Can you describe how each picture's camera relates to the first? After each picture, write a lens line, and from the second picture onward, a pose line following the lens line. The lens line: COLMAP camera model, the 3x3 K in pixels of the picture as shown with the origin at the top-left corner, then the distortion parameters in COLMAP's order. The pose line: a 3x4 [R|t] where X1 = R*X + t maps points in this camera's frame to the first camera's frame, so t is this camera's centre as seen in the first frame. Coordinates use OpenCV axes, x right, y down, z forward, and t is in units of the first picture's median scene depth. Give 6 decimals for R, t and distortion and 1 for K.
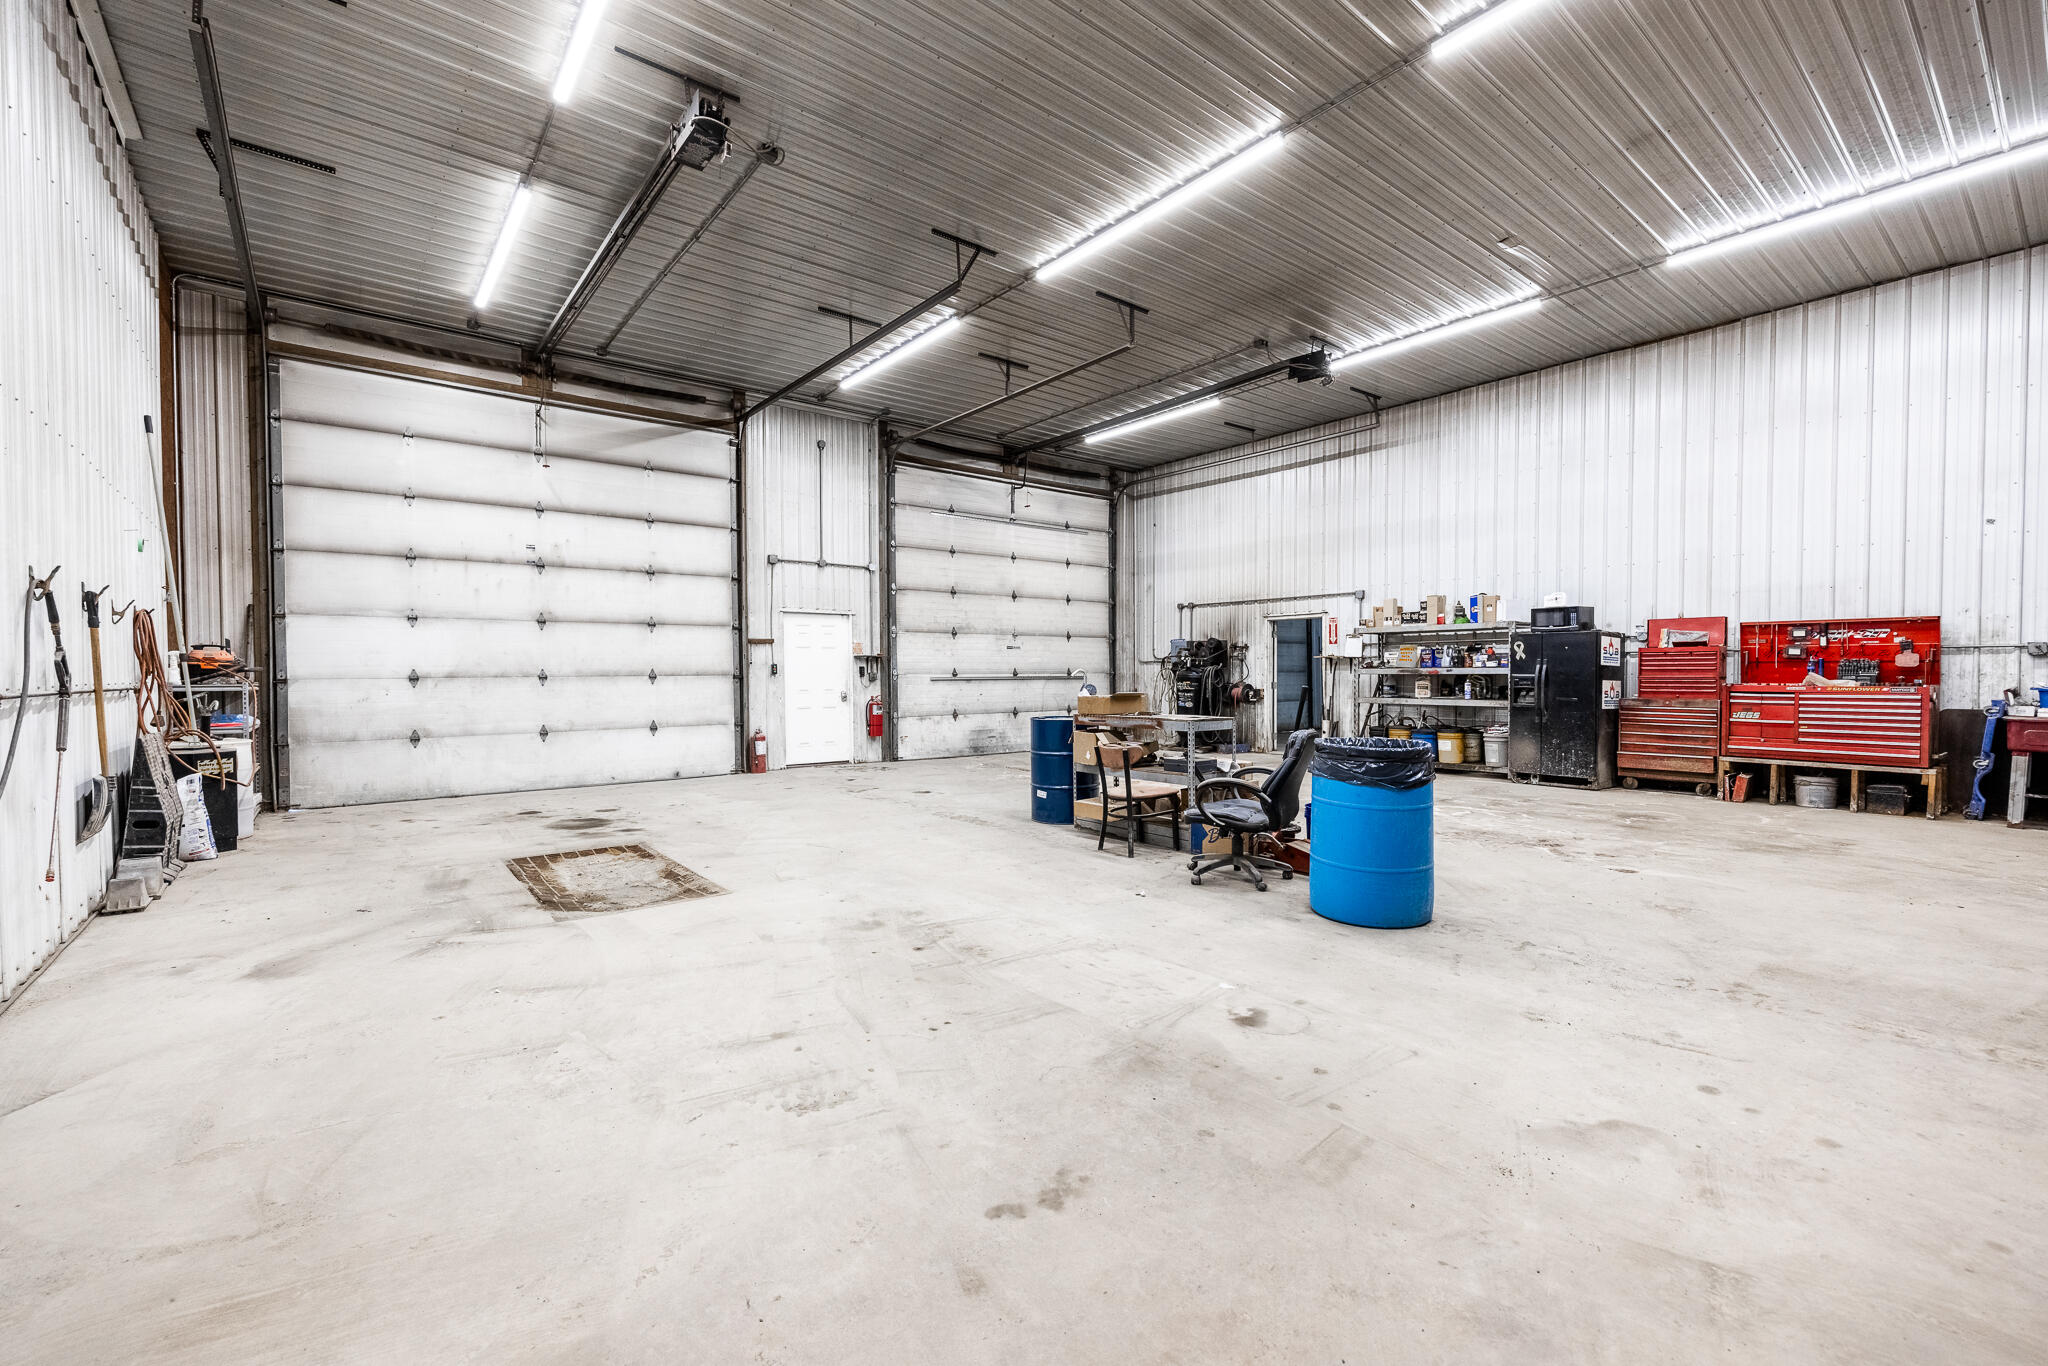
lens RADIAL K [[854.8, 0, 1035.0], [0, 854.8, 677.1], [0, 0, 1]] dist [-0.001485, 0.000021]
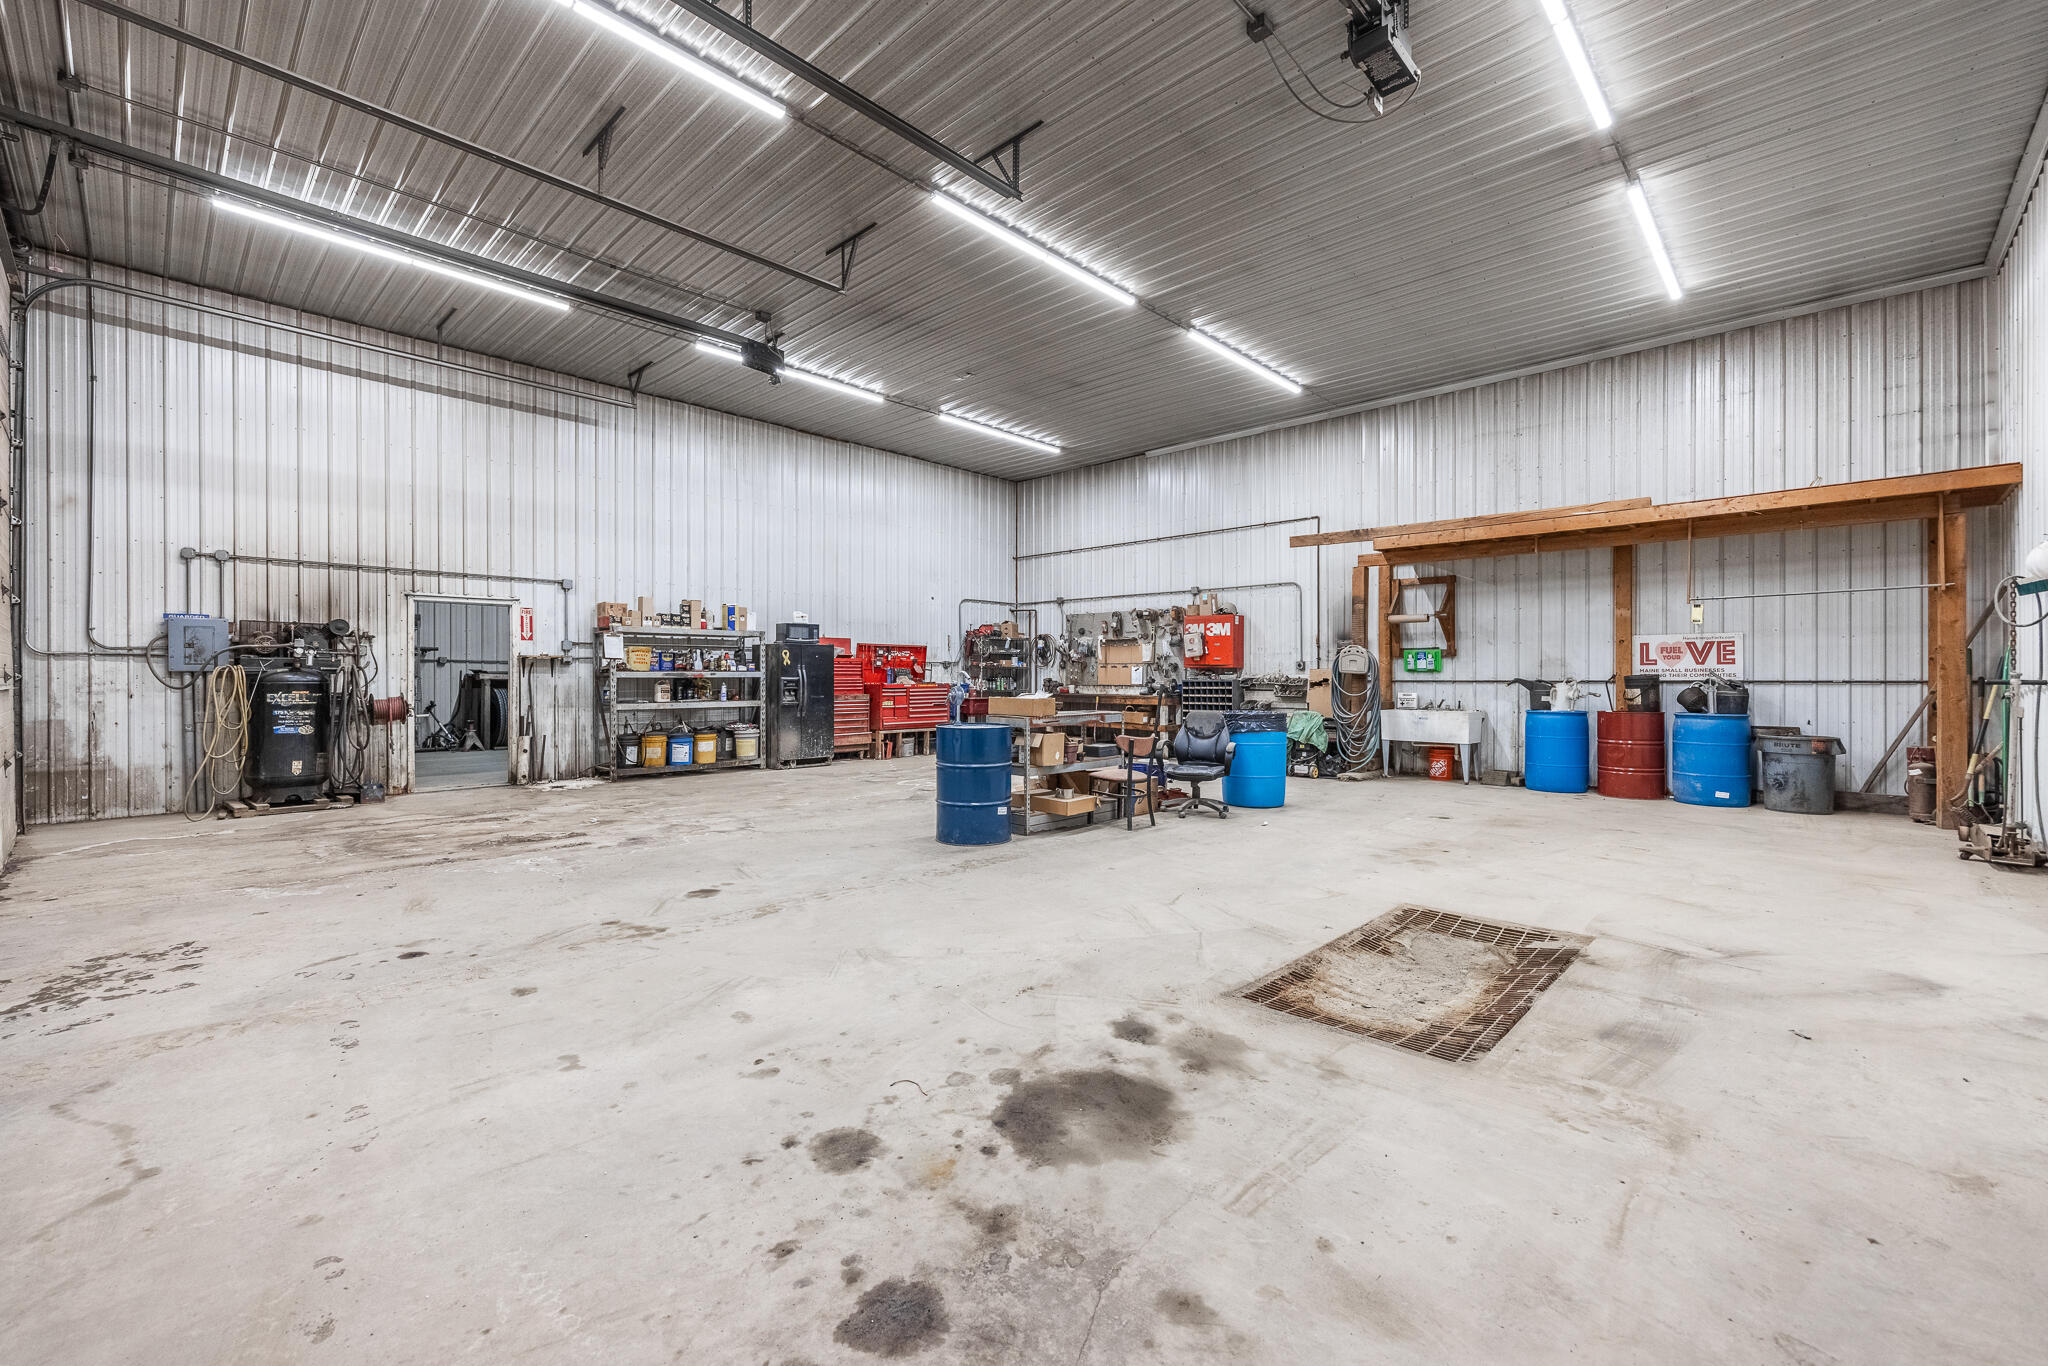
lens RADIAL K [[854.8, 0, 1035.0], [0, 854.8, 677.1], [0, 0, 1]] dist [-0.001485, 0.000021]
pose [[-0.135764, -0.003332, 0.990736, -0.629251], [0.002121, 0.999991, 0.003654, -0.007056], [-0.990739, 0.002598, -0.135755, 0.774332]]
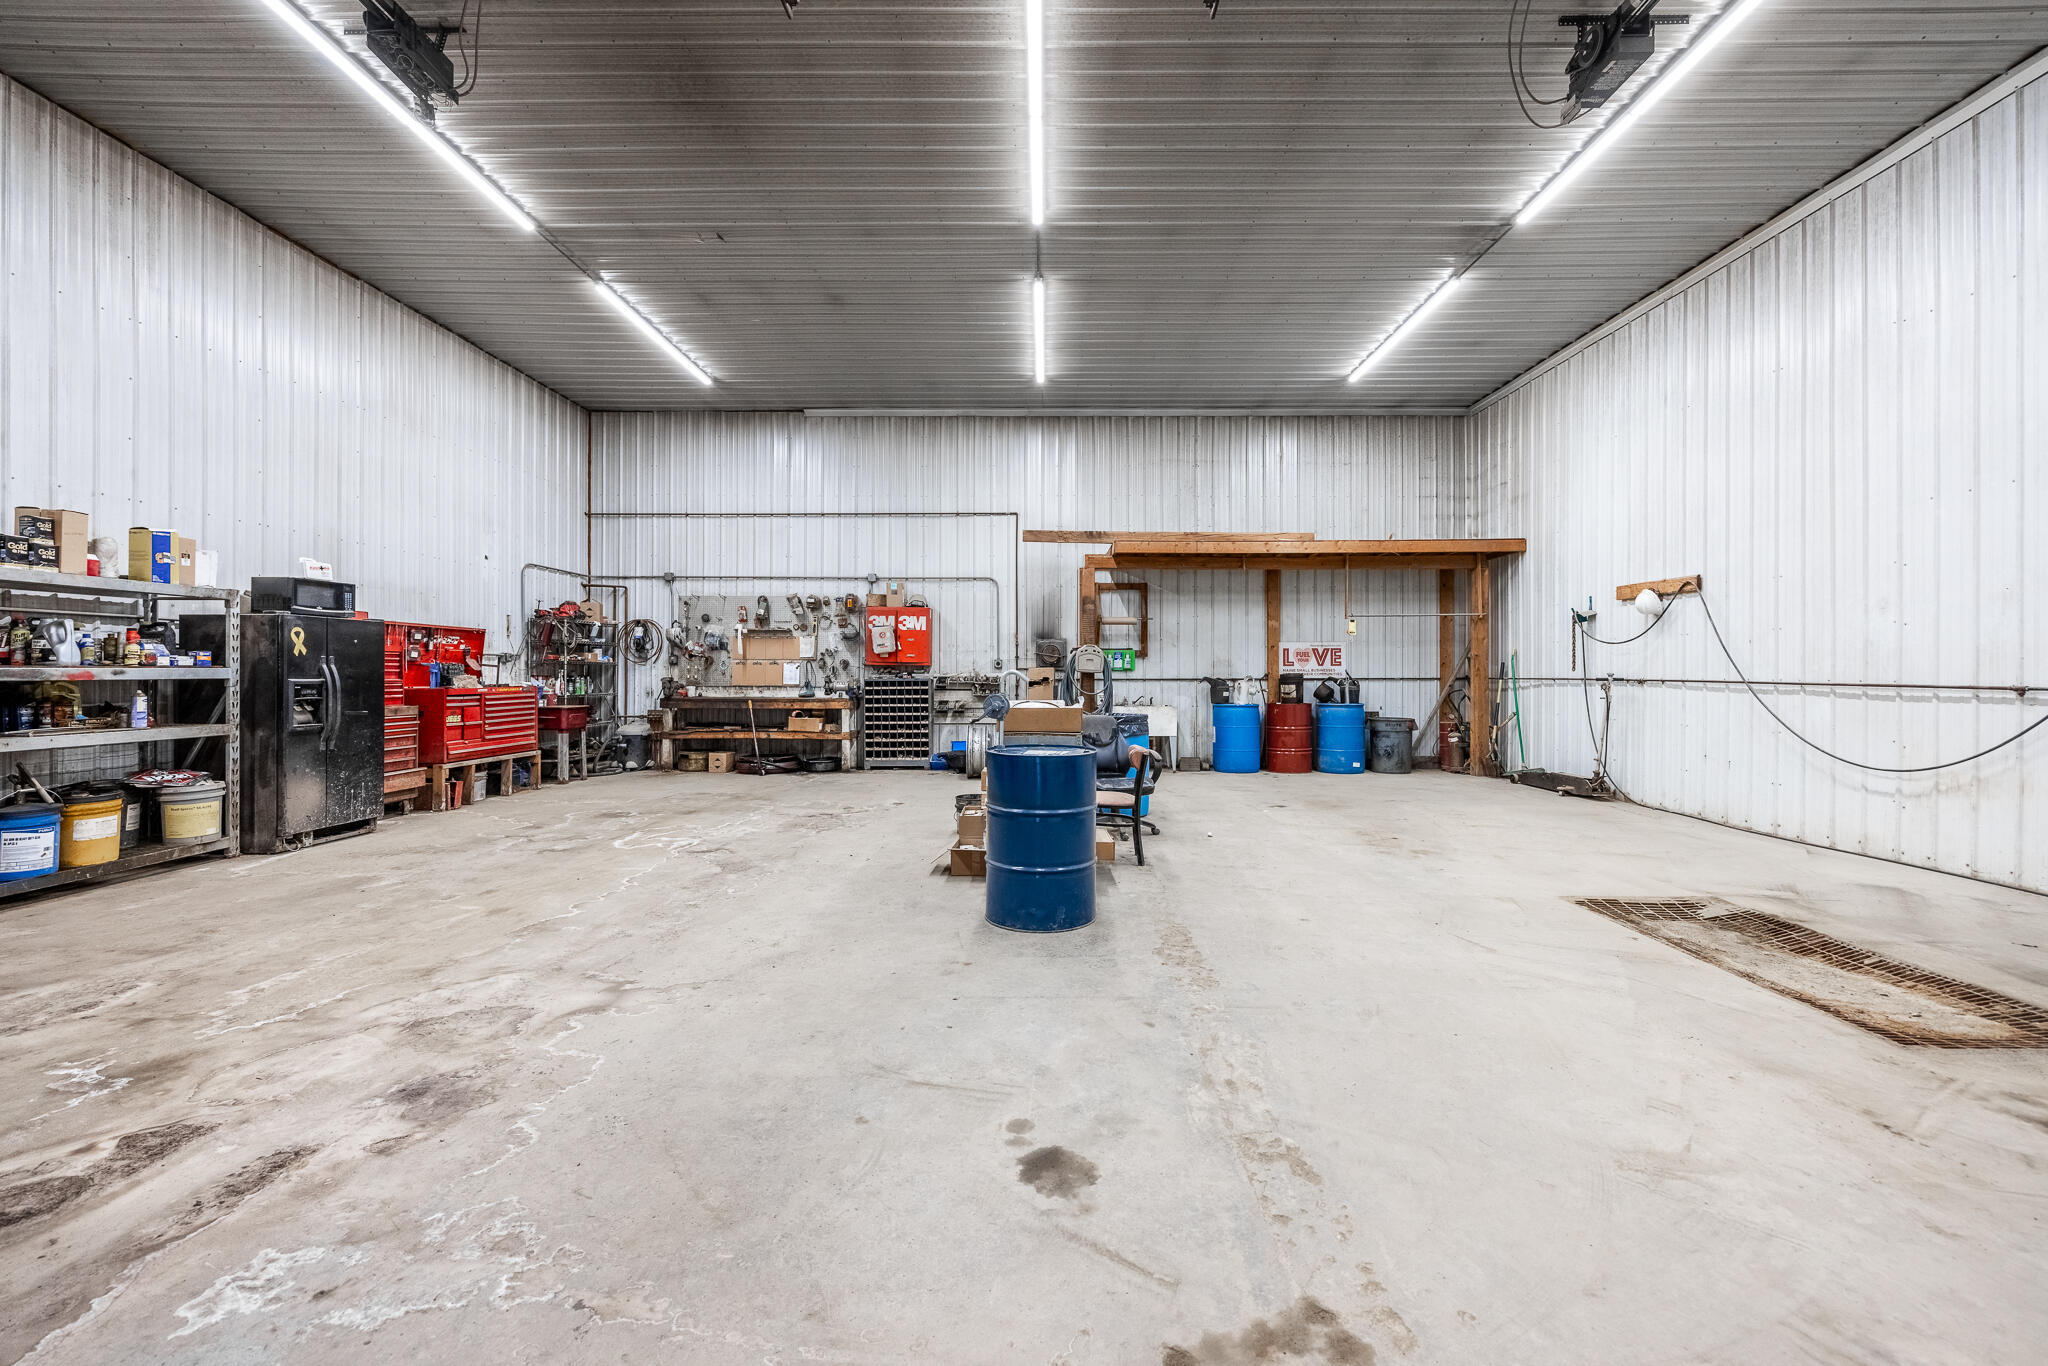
lens RADIAL K [[815.4, 0, 1063.8], [0, 815.4, 673.5], [0, 0, 1]] dist [0.006347, -0.000301]
pose [[-0.779586, -0.003258, 0.626287, -0.248384], [-0.000815, 0.999991, 0.004187, -0.009910], [-0.626295, 0.002754, -0.779581, 1.060687]]
